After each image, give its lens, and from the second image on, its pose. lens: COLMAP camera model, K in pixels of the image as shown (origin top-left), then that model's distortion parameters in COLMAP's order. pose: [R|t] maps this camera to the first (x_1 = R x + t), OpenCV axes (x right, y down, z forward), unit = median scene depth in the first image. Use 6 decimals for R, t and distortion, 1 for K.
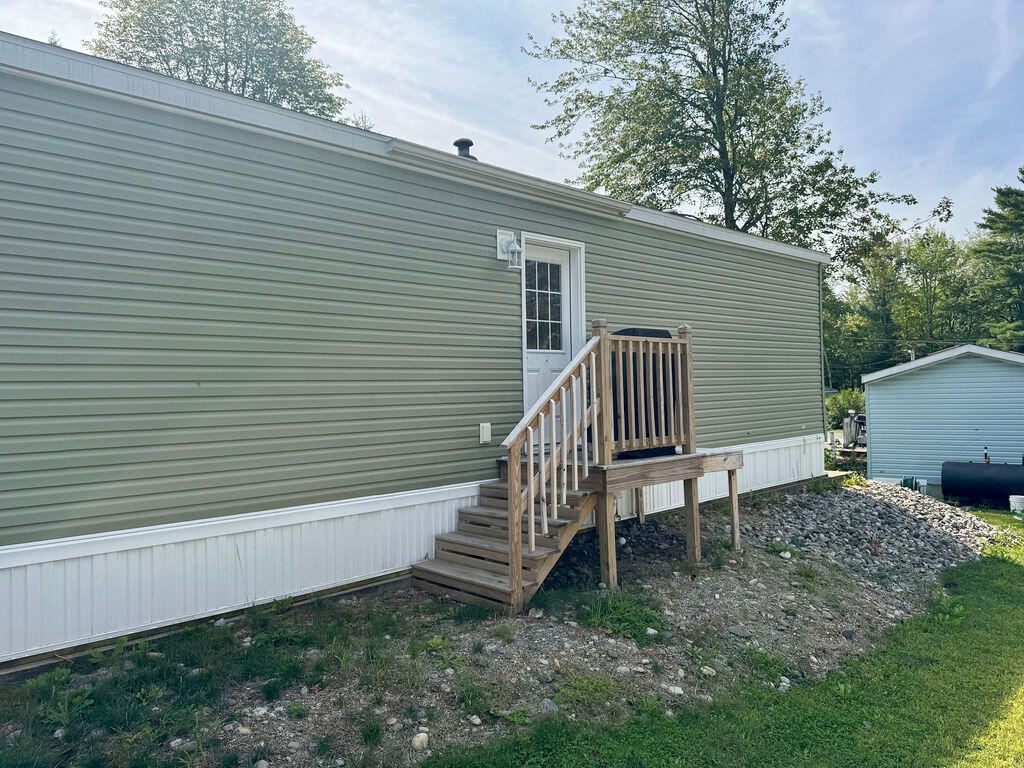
lens RADIAL K [[723.0, 0, 508.3], [0, 723.0, 383.6], [0, 0, 1]] dist [0.045703, -0.061606]
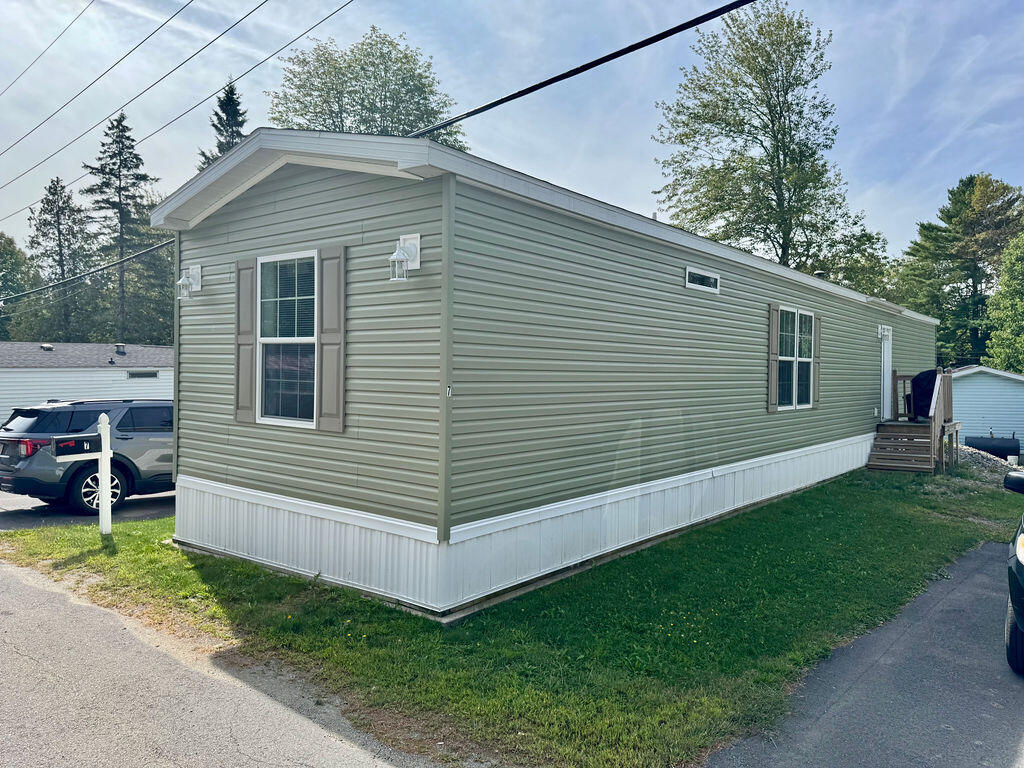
lens RADIAL K [[723.0, 0, 508.3], [0, 723.0, 383.6], [0, 0, 1]] dist [0.045703, -0.061606]
pose [[0.992160, 0.019150, 0.123495, -0.359612], [-0.021005, 0.999685, 0.013736, -0.007941], [-0.123193, -0.016222, 0.992250, -0.289038]]
